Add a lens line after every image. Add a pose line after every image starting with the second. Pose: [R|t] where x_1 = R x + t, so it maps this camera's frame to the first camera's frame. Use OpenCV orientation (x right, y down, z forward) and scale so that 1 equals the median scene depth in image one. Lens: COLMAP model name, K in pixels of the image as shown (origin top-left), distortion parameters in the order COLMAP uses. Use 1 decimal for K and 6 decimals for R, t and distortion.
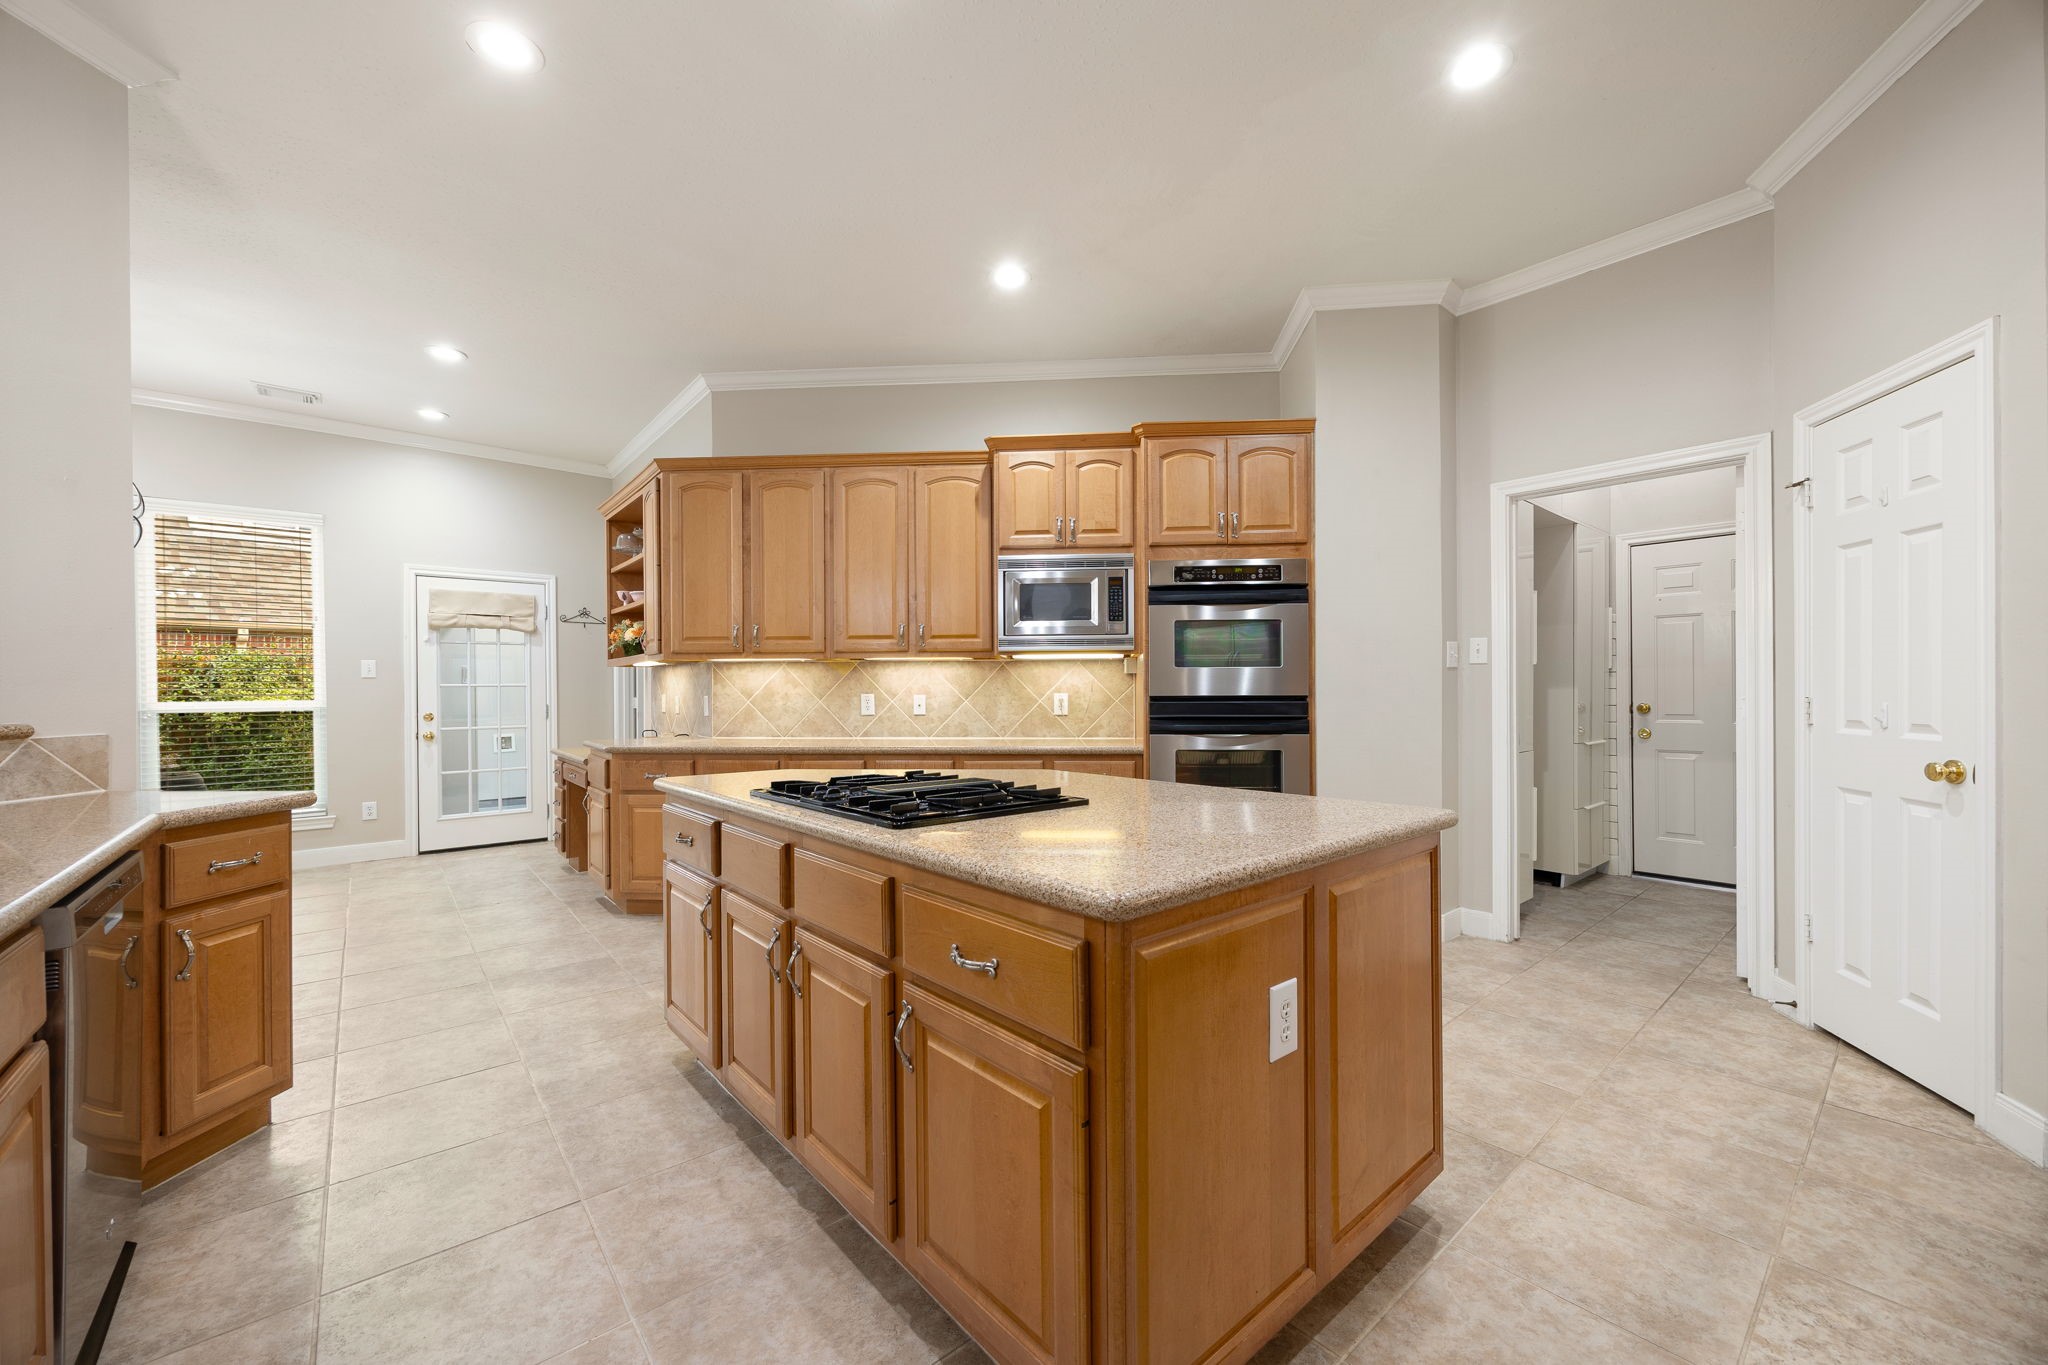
lens RADIAL K [[792.6, 0, 1028.9], [0, 792.6, 690.5], [0, 0, 1]] dist [0.002247, -0.000658]
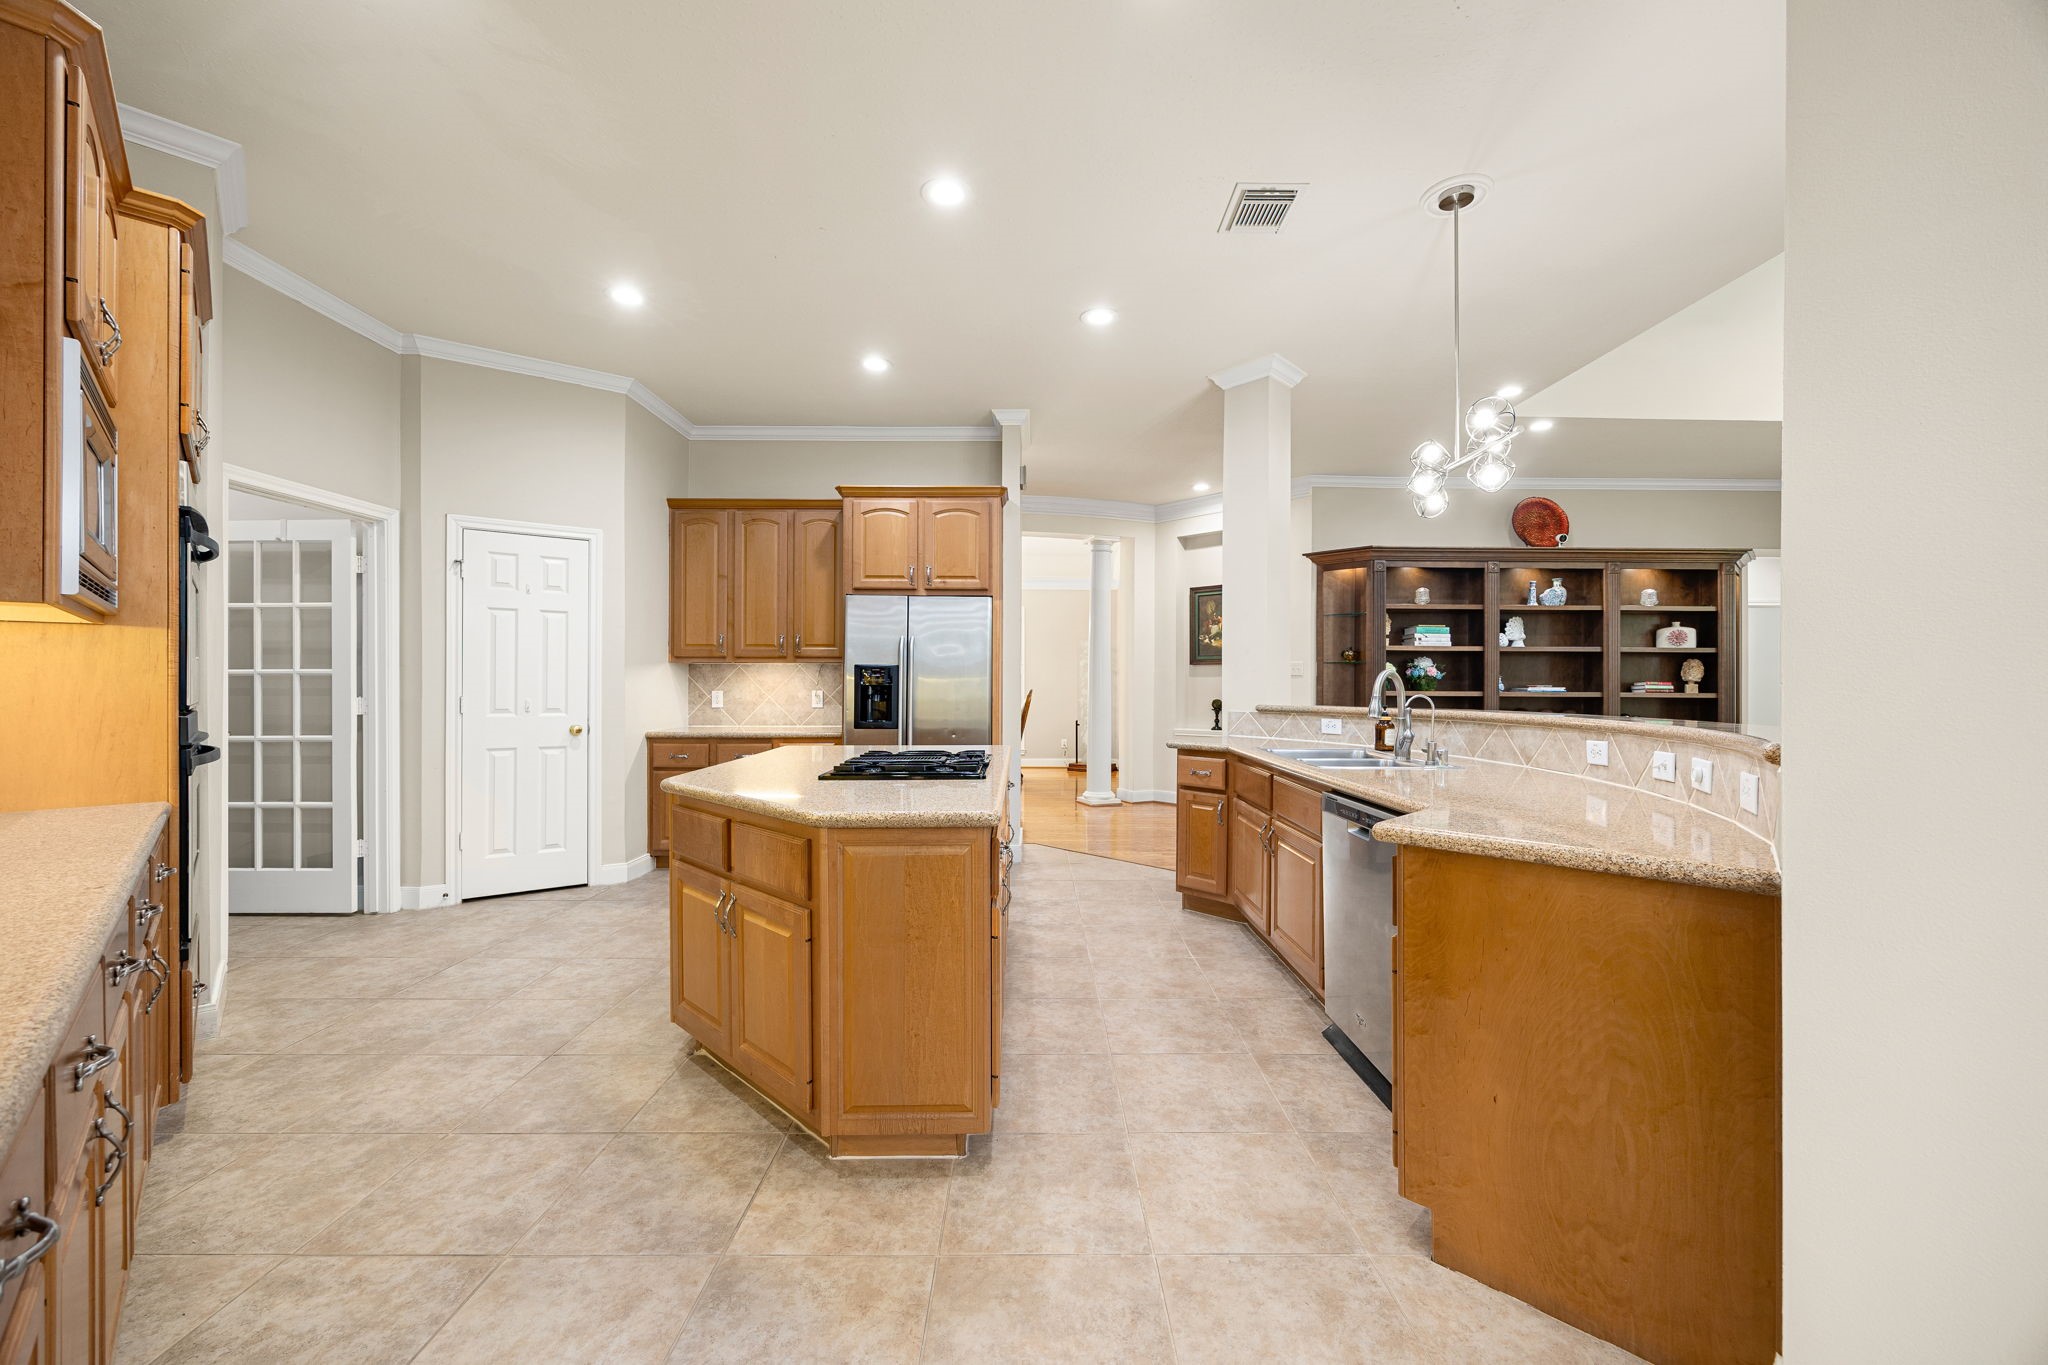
lens RADIAL K [[792.6, 0, 1050.4], [0, 792.6, 681.4], [0, 0, 1]] dist [0.002247, -0.000658]
pose [[-0.774633, 0.012256, 0.632292, -1.203315], [0.010931, 0.999922, -0.005990, -0.000041], [-0.632317, 0.002272, -0.774707, 1.884948]]
